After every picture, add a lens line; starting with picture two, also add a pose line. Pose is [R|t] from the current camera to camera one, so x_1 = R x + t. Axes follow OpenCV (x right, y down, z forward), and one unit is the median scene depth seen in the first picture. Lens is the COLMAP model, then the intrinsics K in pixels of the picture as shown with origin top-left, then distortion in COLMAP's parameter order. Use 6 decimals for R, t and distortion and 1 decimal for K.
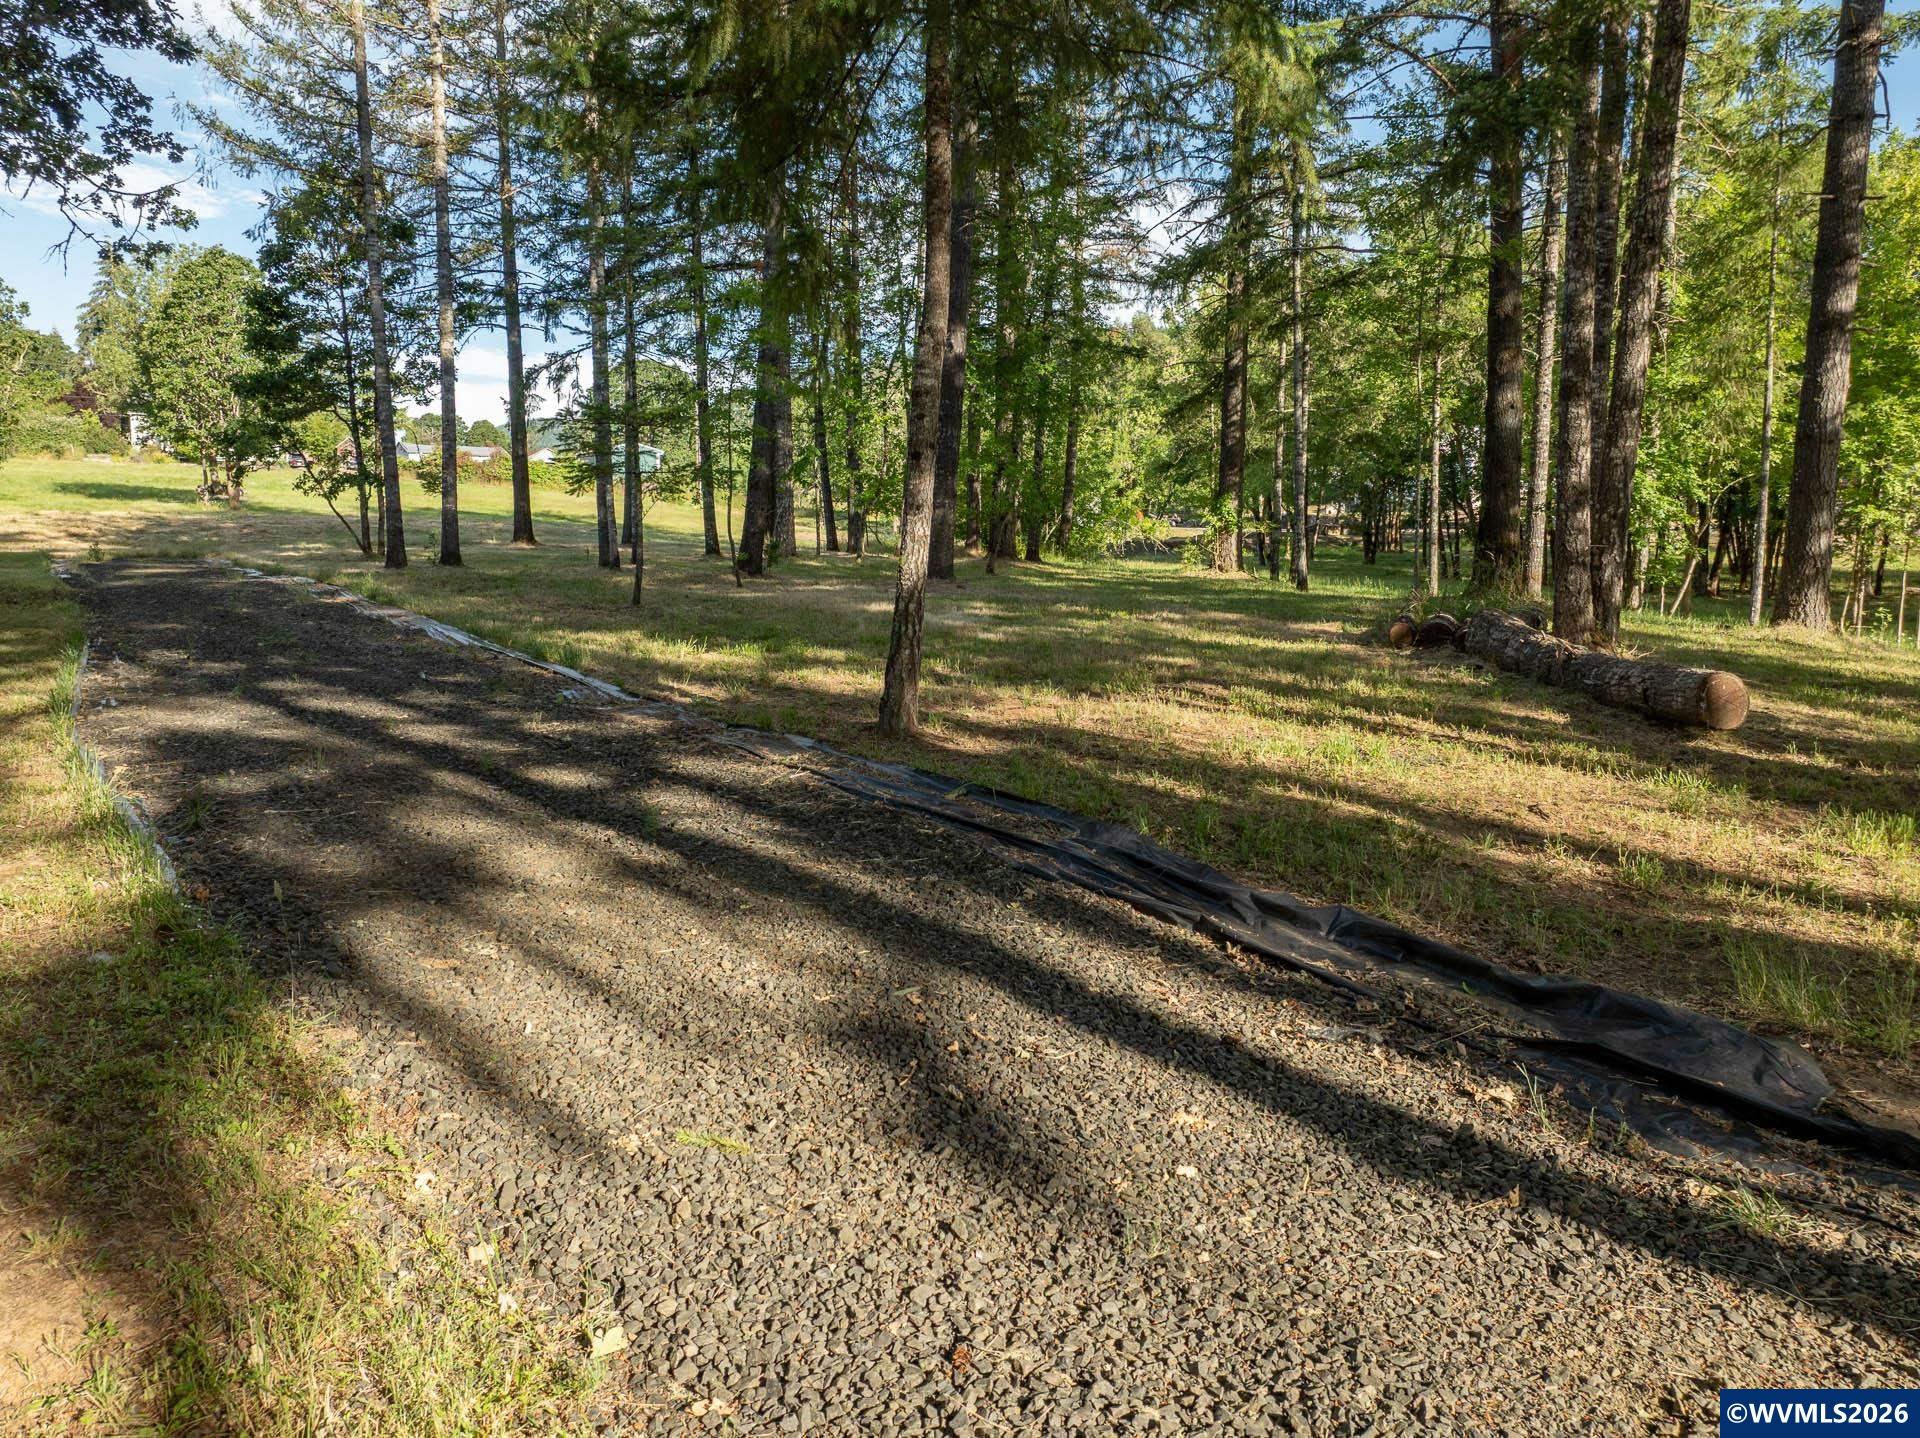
lens RADIAL K [[1359.9, 0, 960.0], [0, 1359.9, 719.0], [0, 0, 1]] dist [-0.055461, 0.032012]
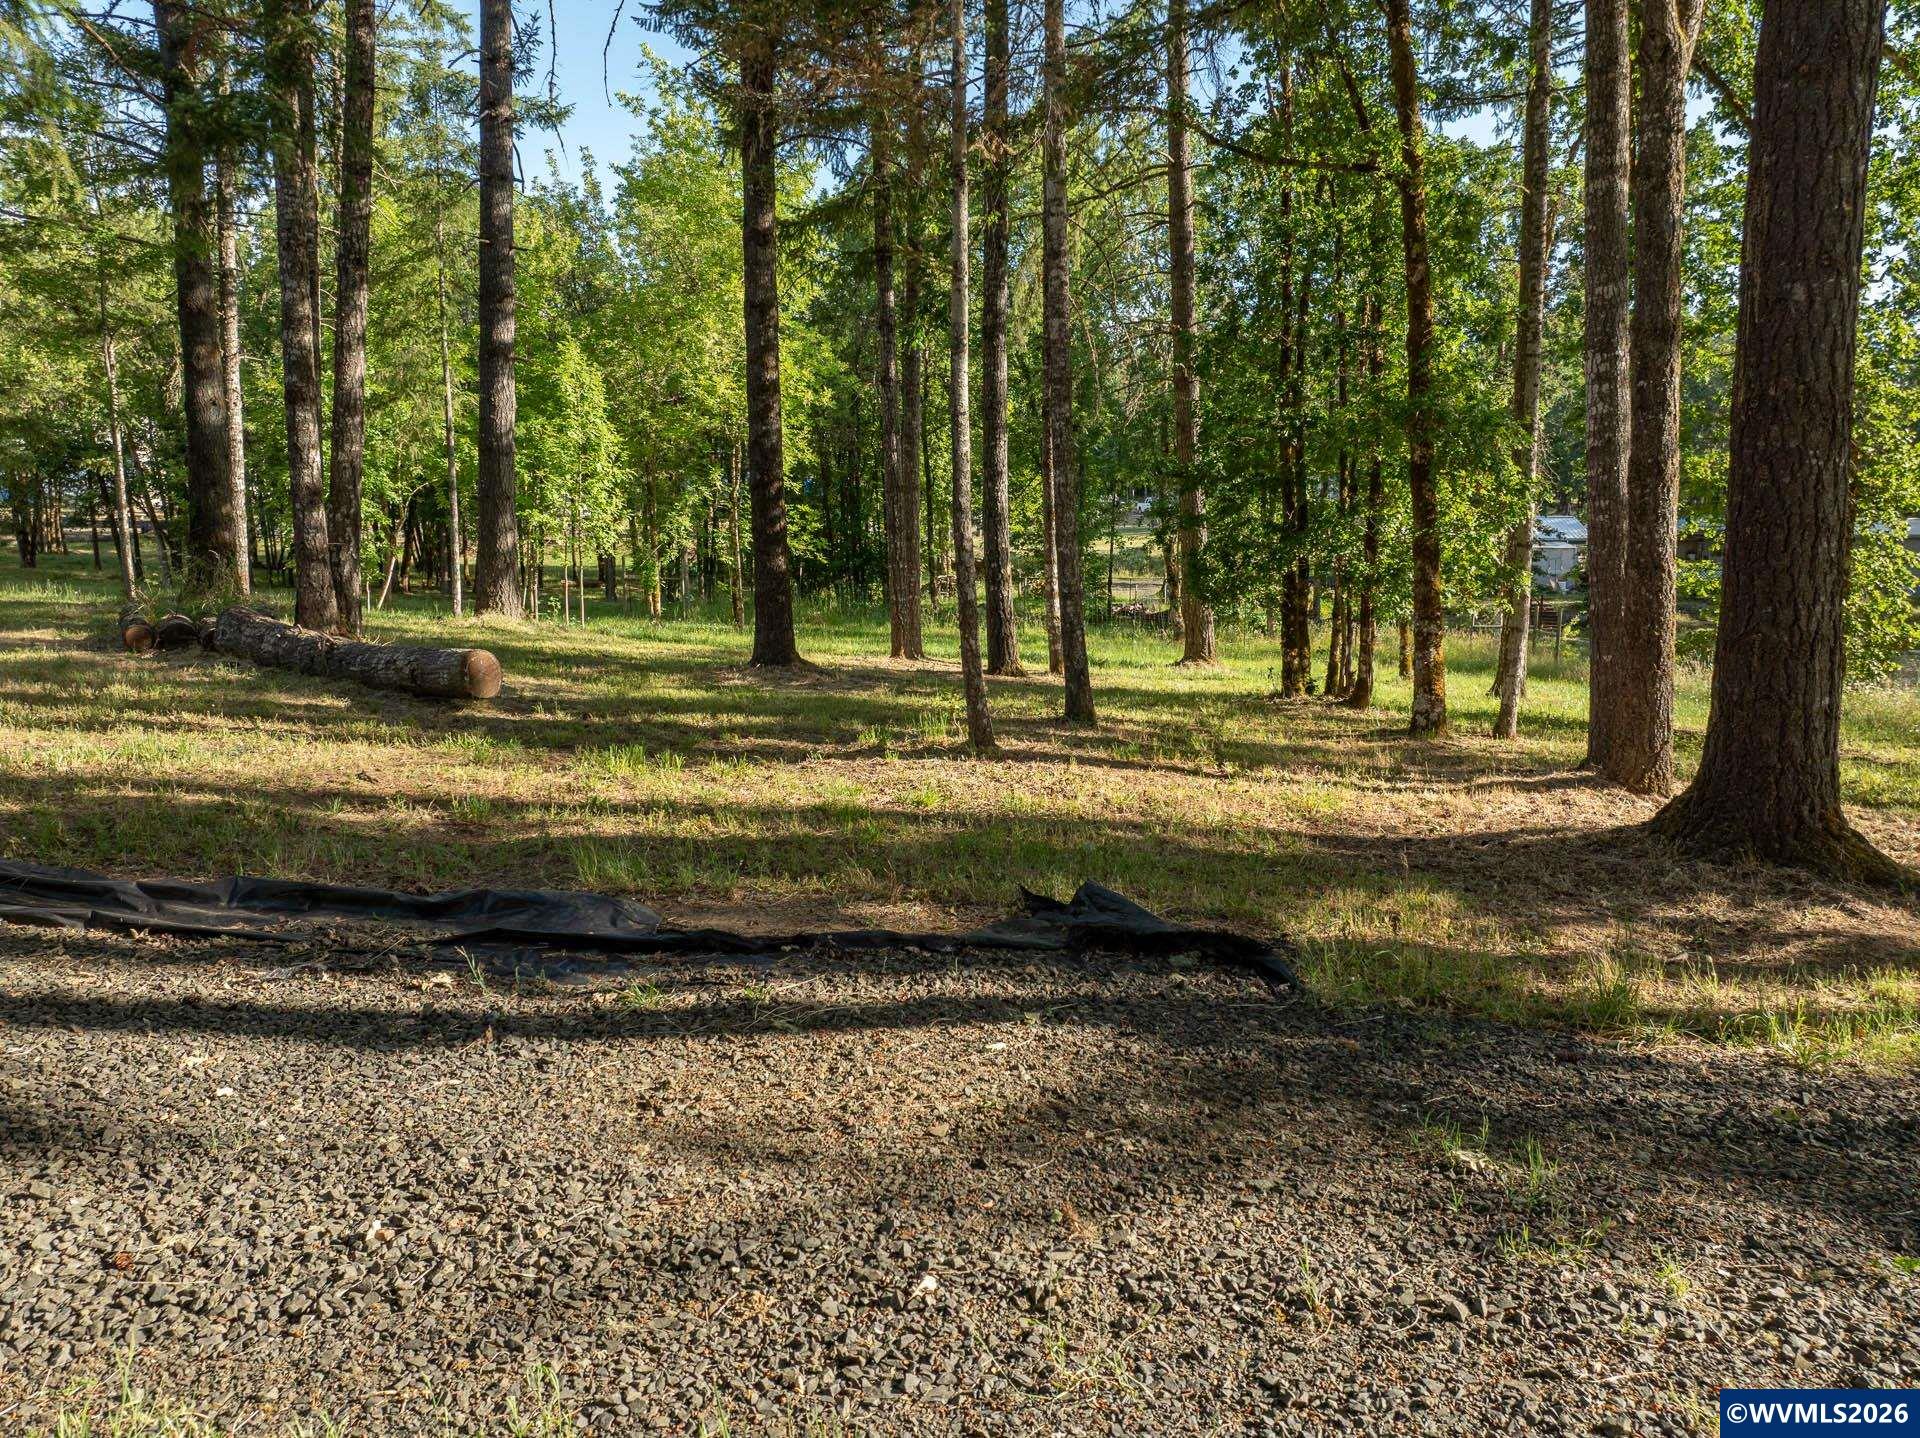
lens RADIAL K [[1359.9, 0, 960.0], [0, 1359.9, 719.0], [0, 0, 1]] dist [-0.055461, 0.032012]
pose [[0.617692, -0.094403, 0.780734, -0.090793], [0.094446, 0.994489, 0.045526, 0.010134], [-0.780729, 0.045615, 0.623203, -0.057766]]
